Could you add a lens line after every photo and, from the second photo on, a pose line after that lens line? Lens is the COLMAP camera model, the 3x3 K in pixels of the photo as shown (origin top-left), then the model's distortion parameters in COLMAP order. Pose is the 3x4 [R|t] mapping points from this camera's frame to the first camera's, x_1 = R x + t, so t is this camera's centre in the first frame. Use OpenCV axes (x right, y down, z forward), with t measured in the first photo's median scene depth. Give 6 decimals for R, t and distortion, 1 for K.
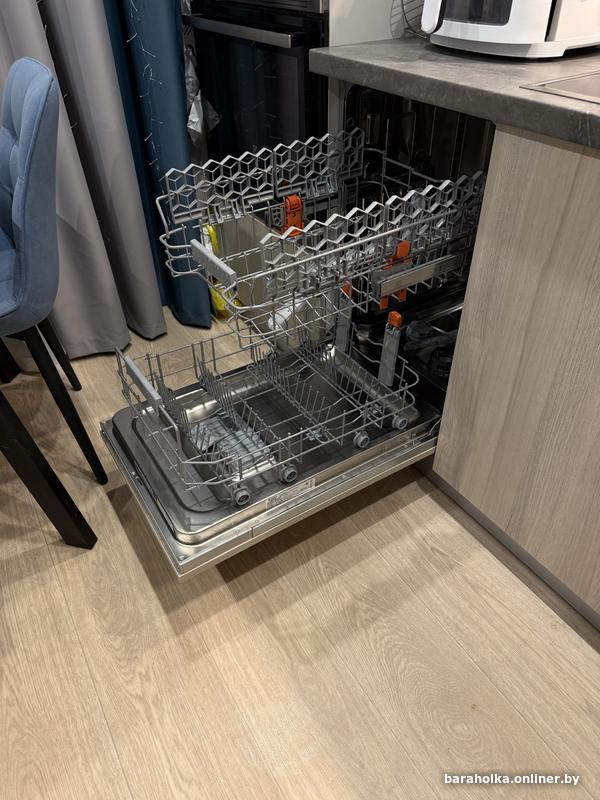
lens RADIAL K [[558.7, 0, 300.0], [0, 558.7, 400.0], [0, 0, 1]] dist [0.064332, -0.081160]
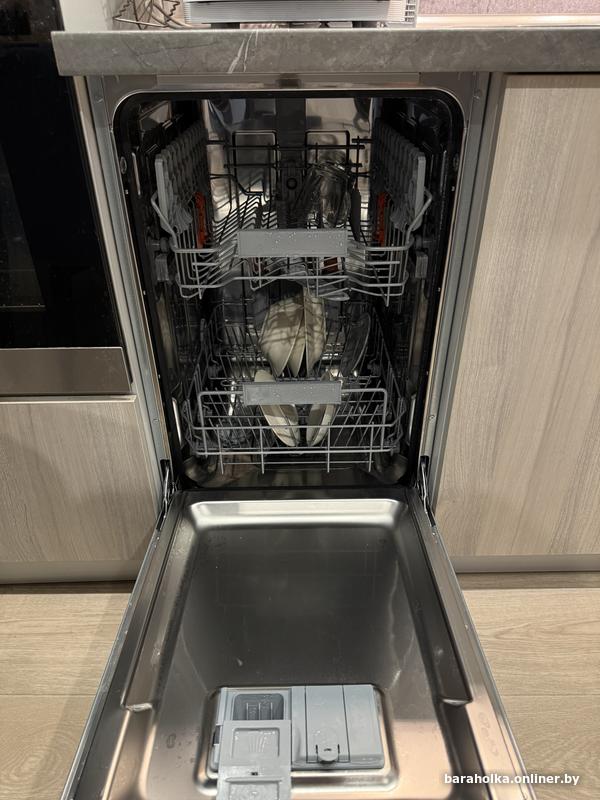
lens RADIAL K [[553.4, 0, 300.3], [0, 553.4, 408.7], [0, 0, 1]] dist [0.063612, -0.075523]
pose [[0.529364, -0.447754, 0.720618, -0.440493], [0.539271, 0.833303, 0.121623, -0.323251], [-0.654950, 0.324225, 0.682582, 0.722056]]
